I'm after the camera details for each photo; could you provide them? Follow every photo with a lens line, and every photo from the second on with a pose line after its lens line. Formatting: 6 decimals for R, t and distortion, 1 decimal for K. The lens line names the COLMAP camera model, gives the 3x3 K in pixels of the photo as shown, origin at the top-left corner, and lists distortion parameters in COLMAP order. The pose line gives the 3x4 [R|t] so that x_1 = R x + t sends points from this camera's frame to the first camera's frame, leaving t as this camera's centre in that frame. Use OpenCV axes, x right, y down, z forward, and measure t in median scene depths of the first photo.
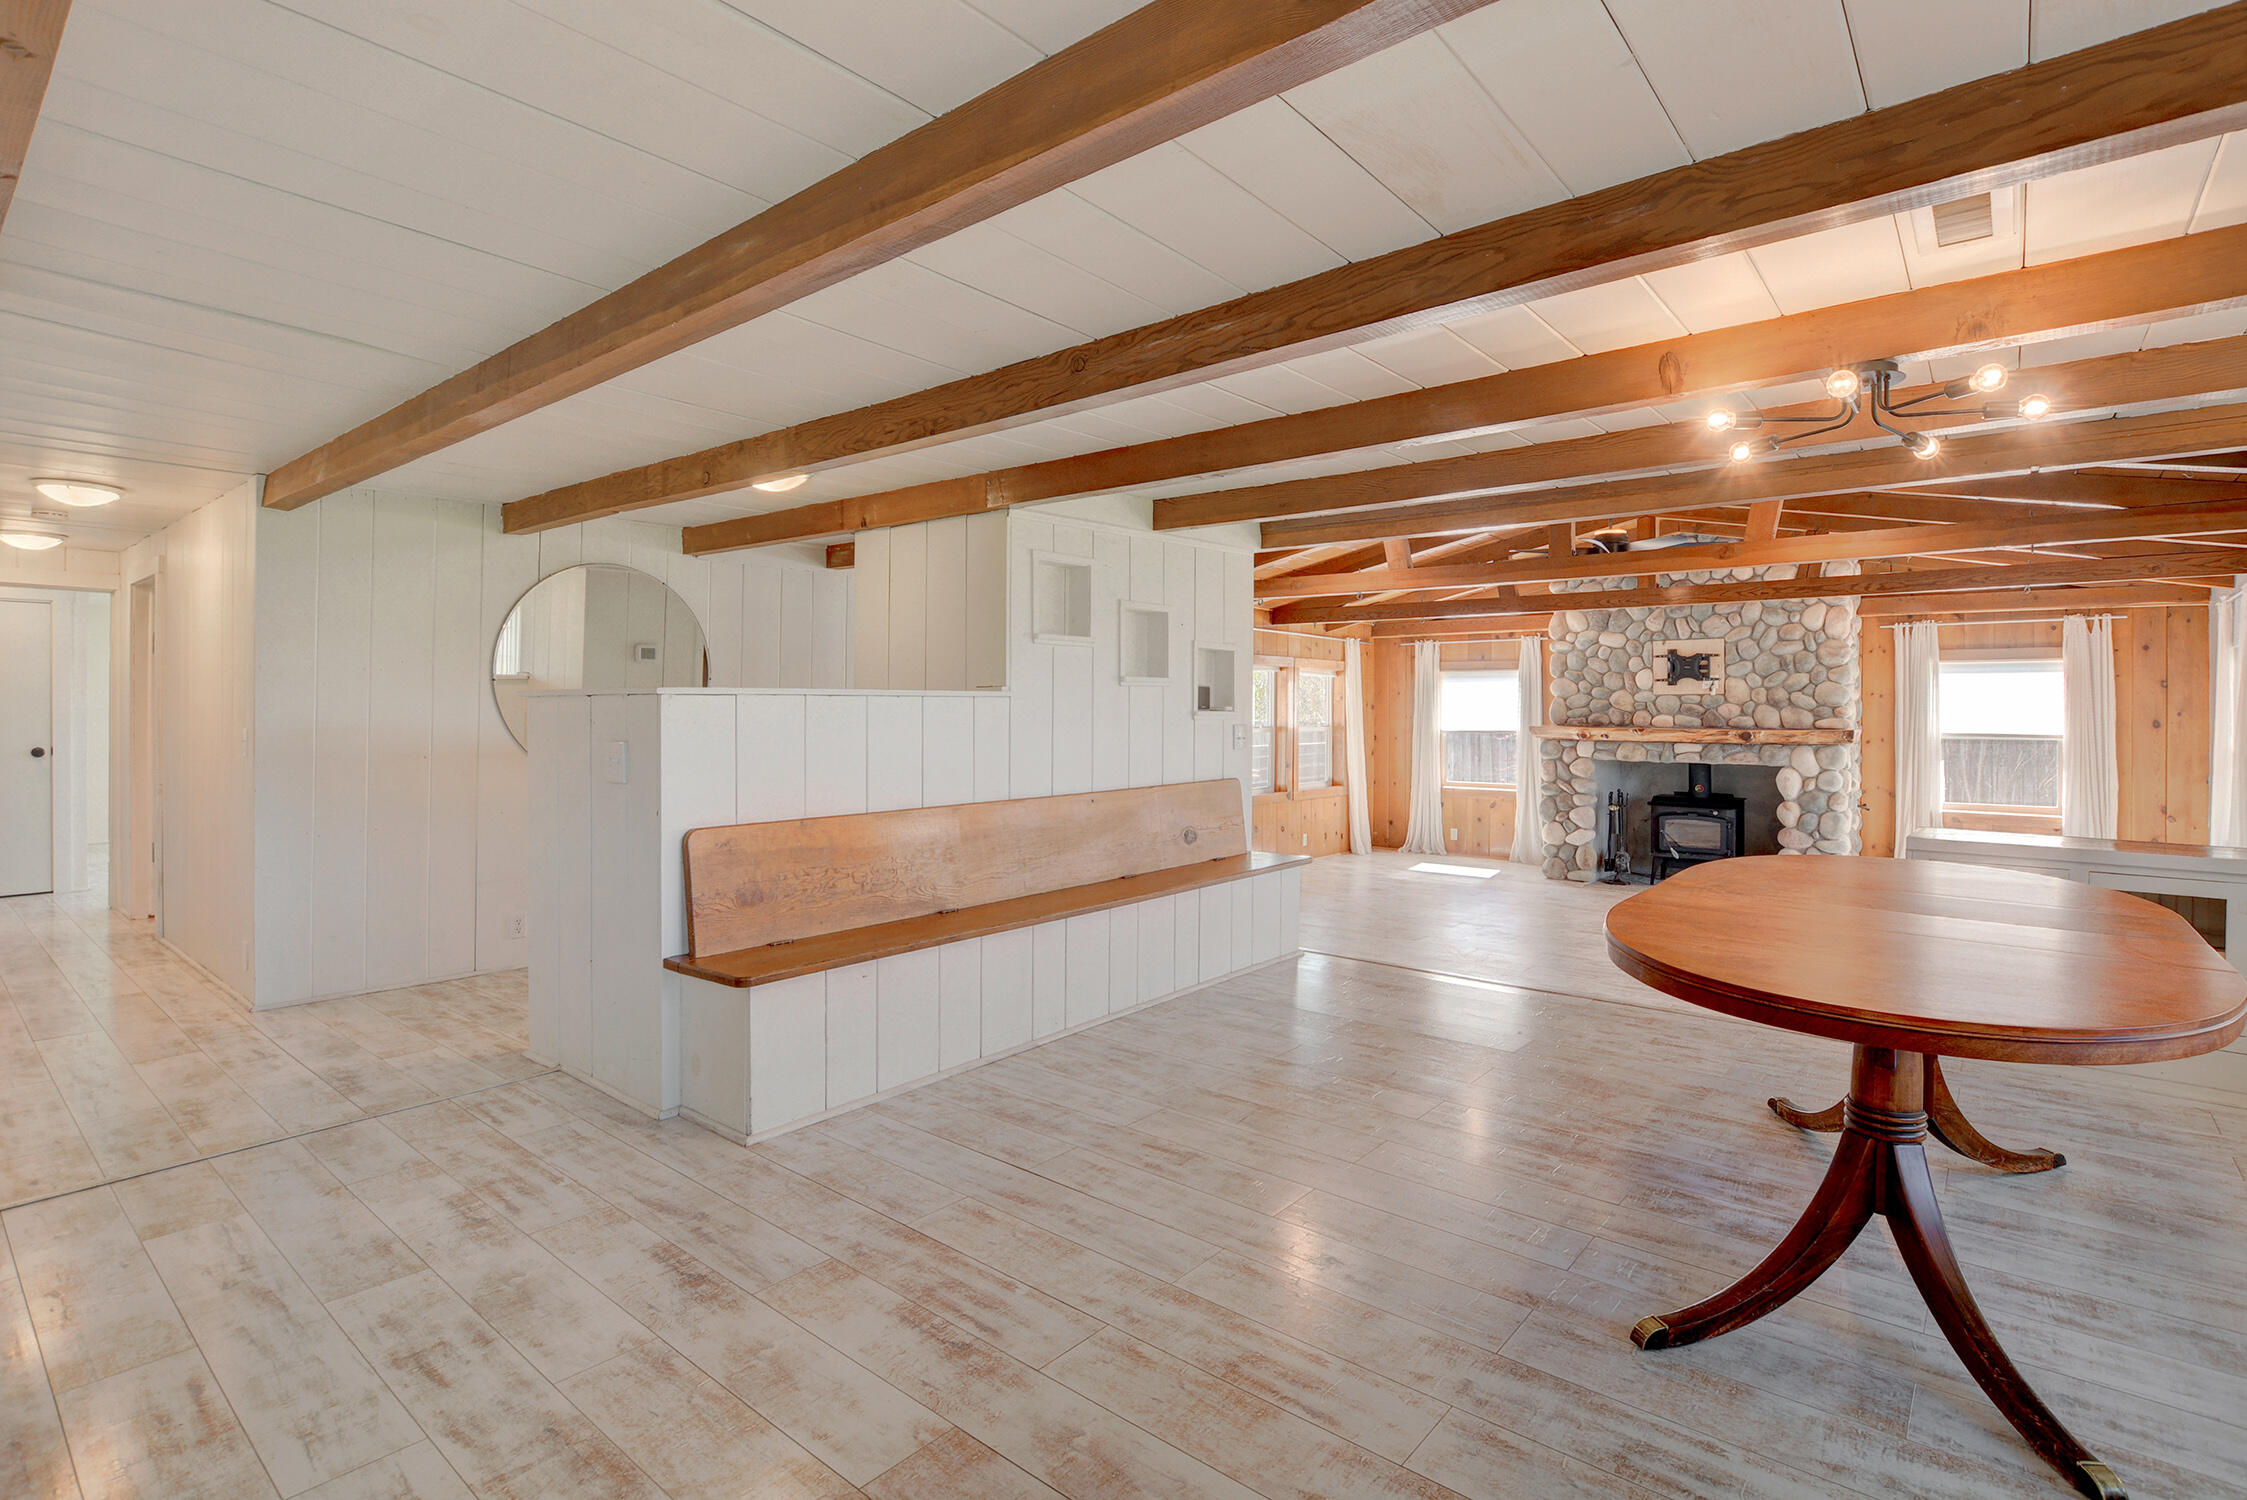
lens RADIAL K [[1076.6, 0, 1135.7], [0, 1076.6, 706.2], [0, 0, 1]] dist [-0.026755, 0.003249]
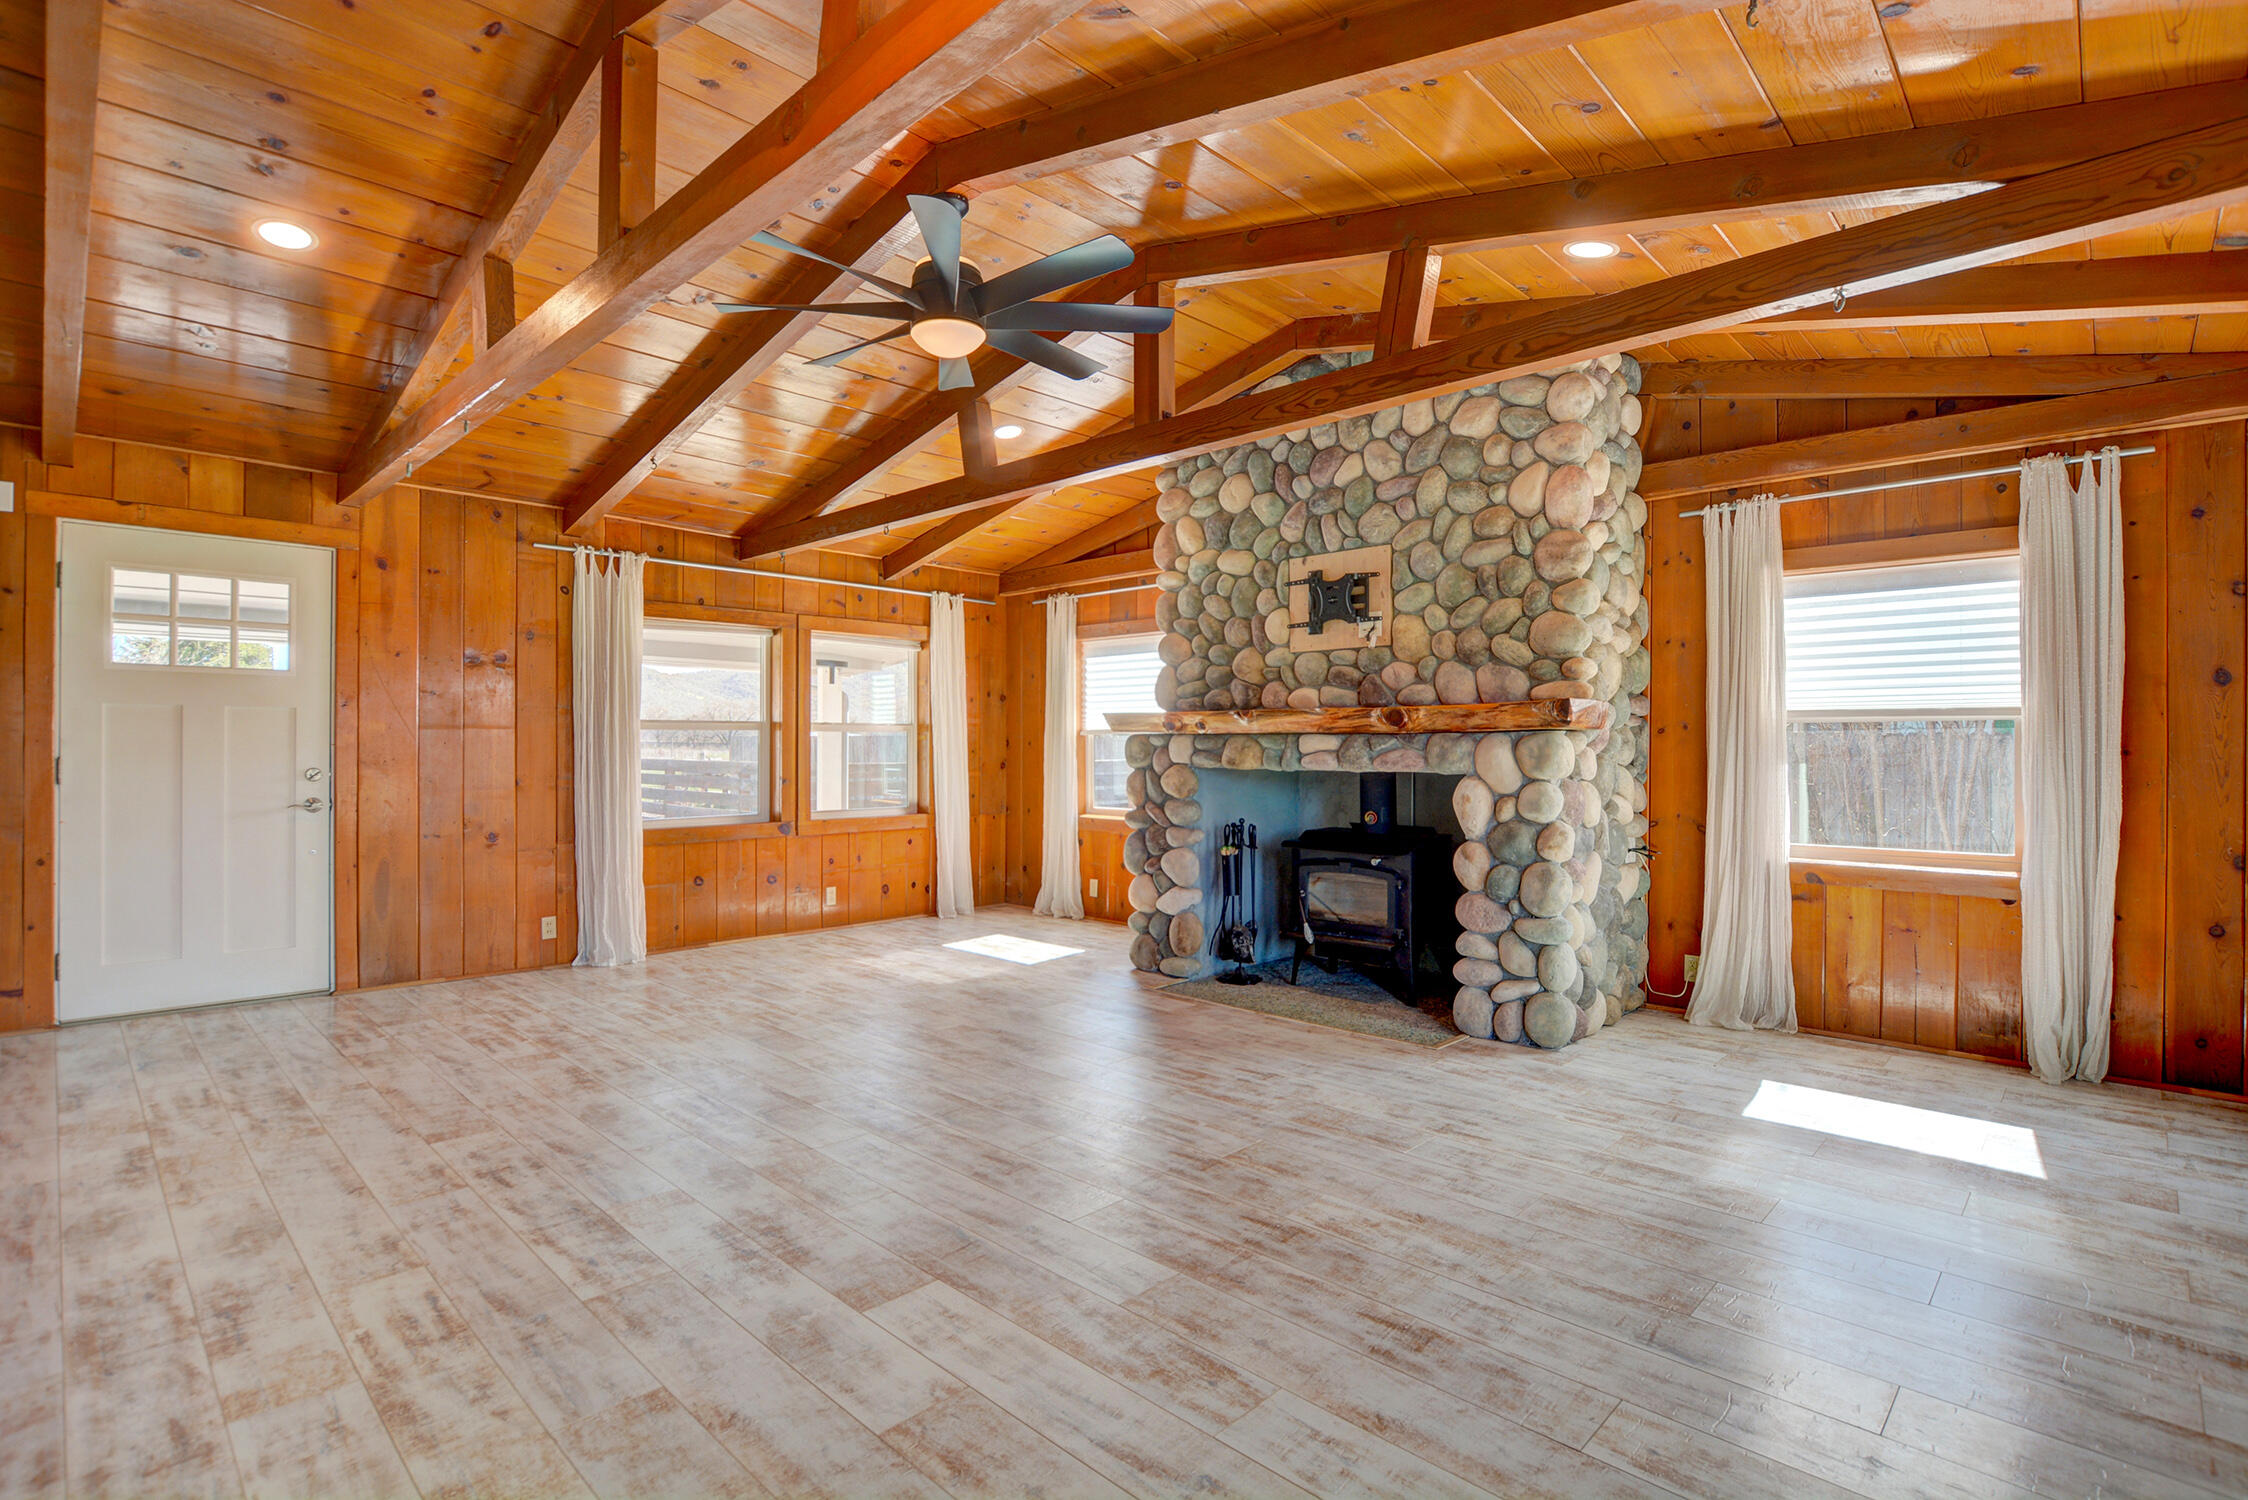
lens RADIAL K [[1077.1, 0, 1123.0], [0, 1077.1, 740.2], [0, 0, 1]] dist [-0.026755, 0.003249]
pose [[0.997387, -0.004922, -0.072082, 0.743673], [0.004969, 0.999988, 0.000465, 0.059830], [0.072079, -0.000822, 0.997399, 0.720837]]
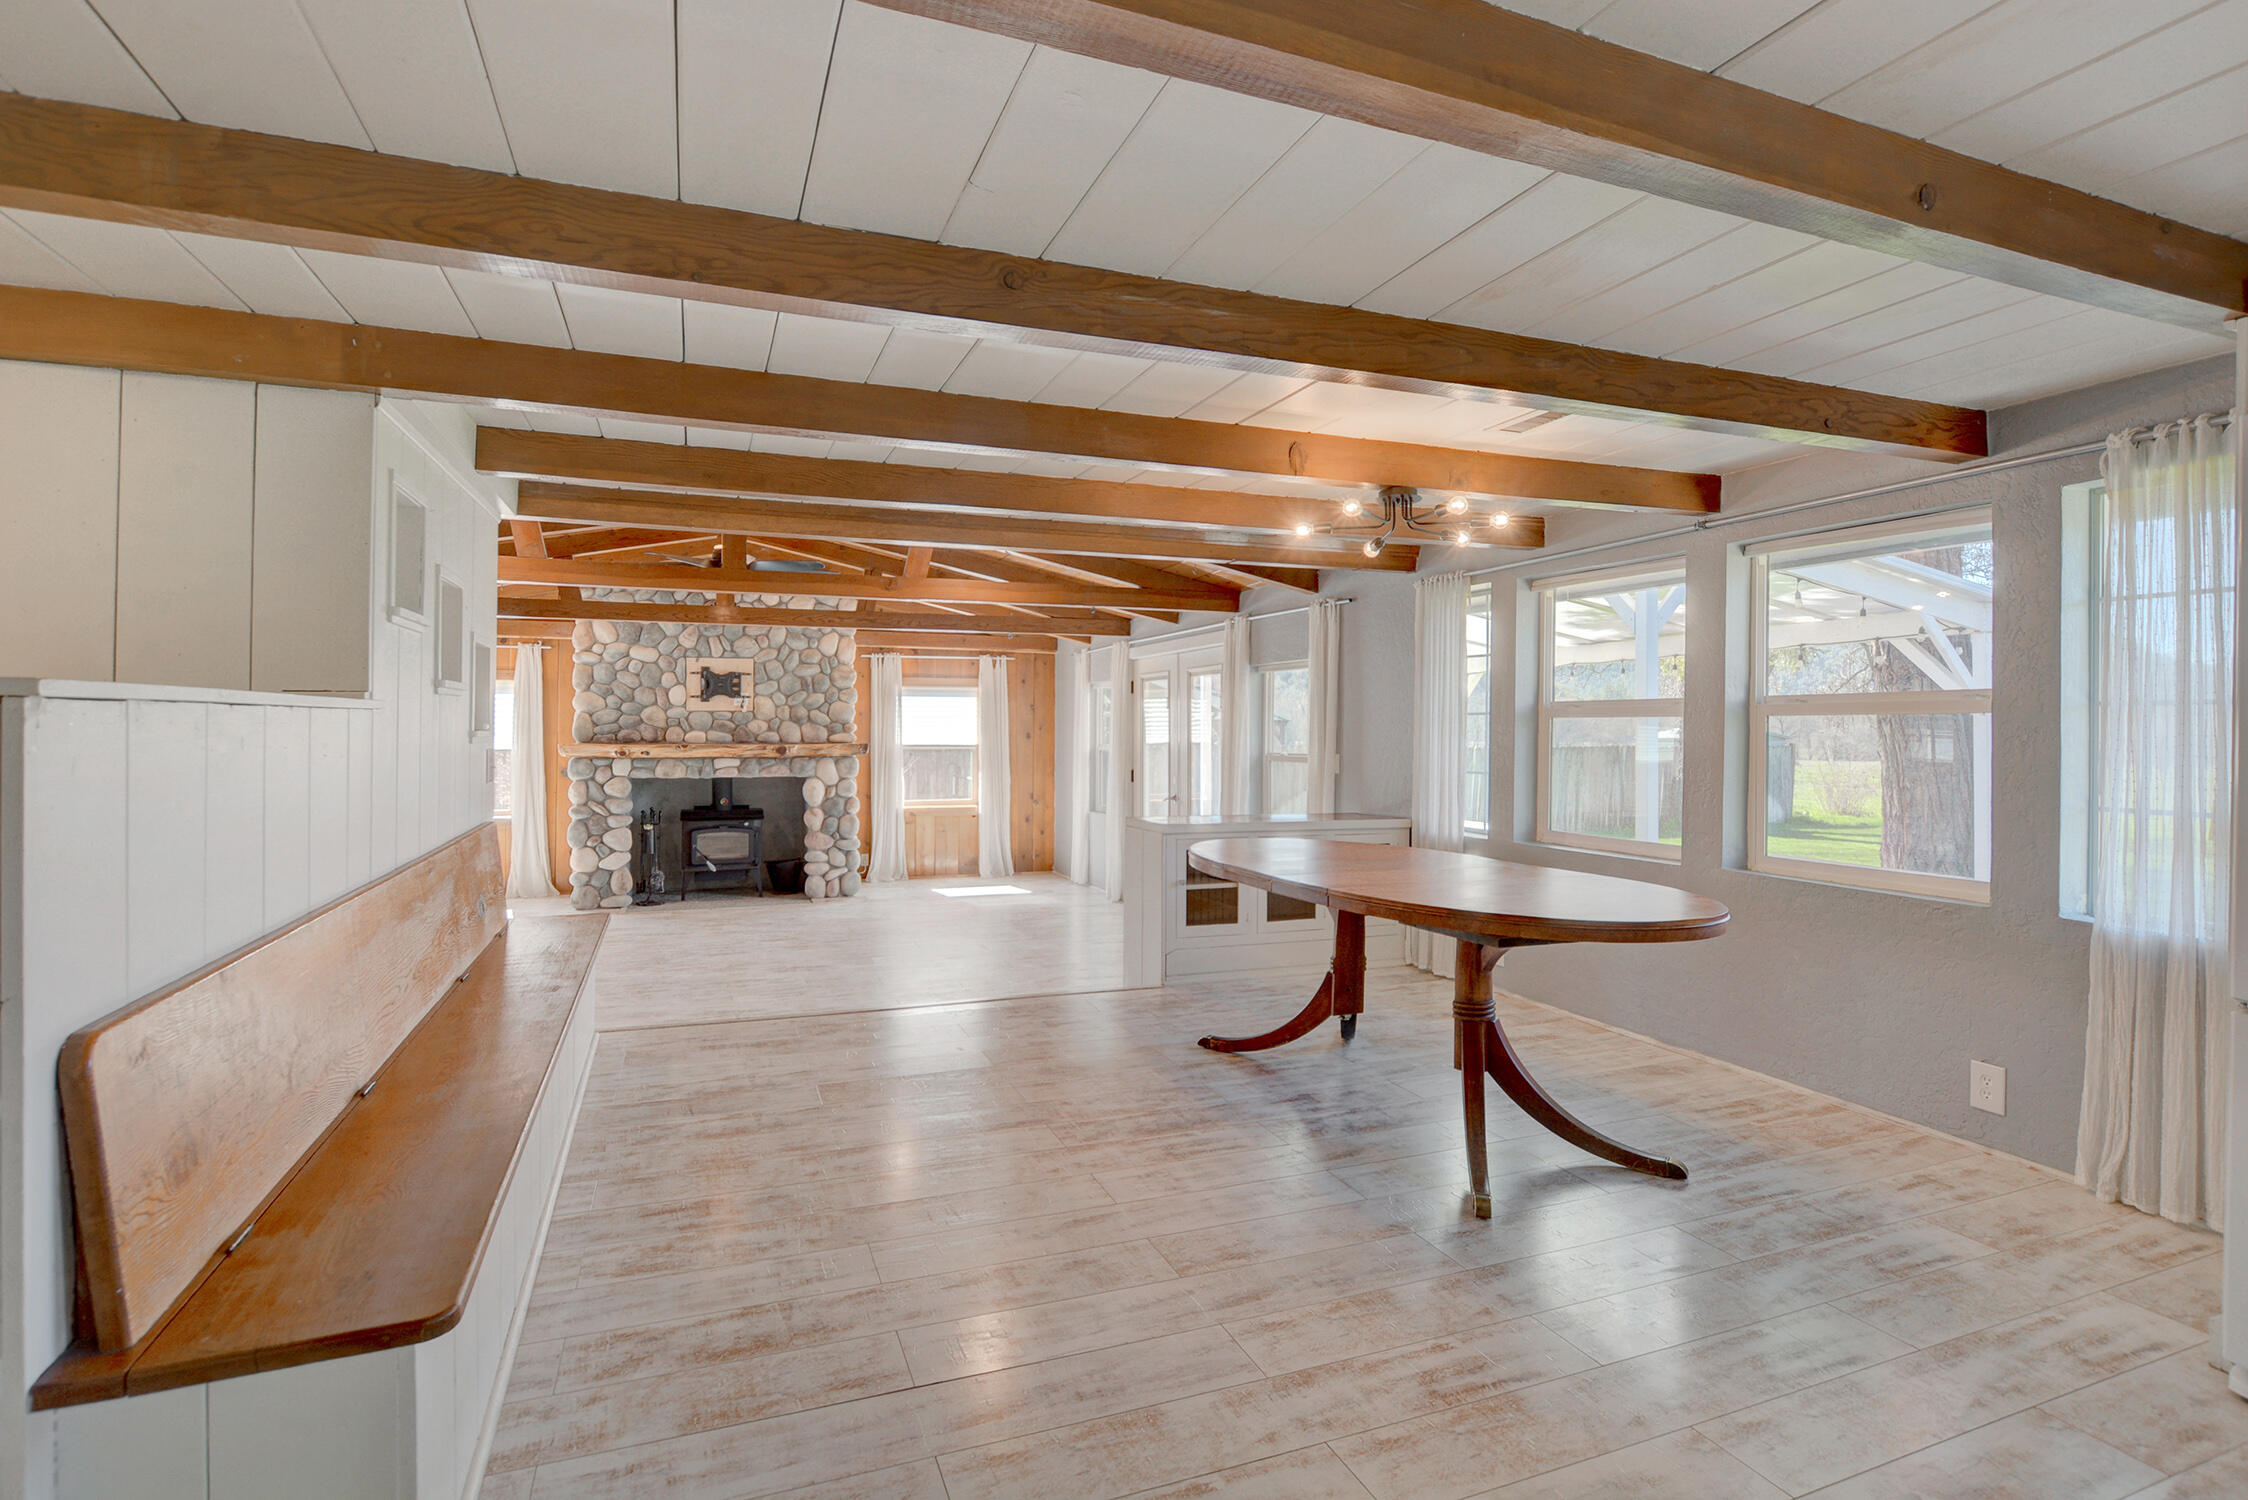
lens RADIAL K [[1077.1, 0, 1107.9], [0, 1077.1, 713.0], [0, 0, 1]] dist [-0.026755, 0.003249]
pose [[0.493298, 0.009732, 0.869806, -0.331626], [-0.004014, 0.999952, -0.008911, -0.002186], [-0.869851, 0.000905, 0.493314, 0.276344]]
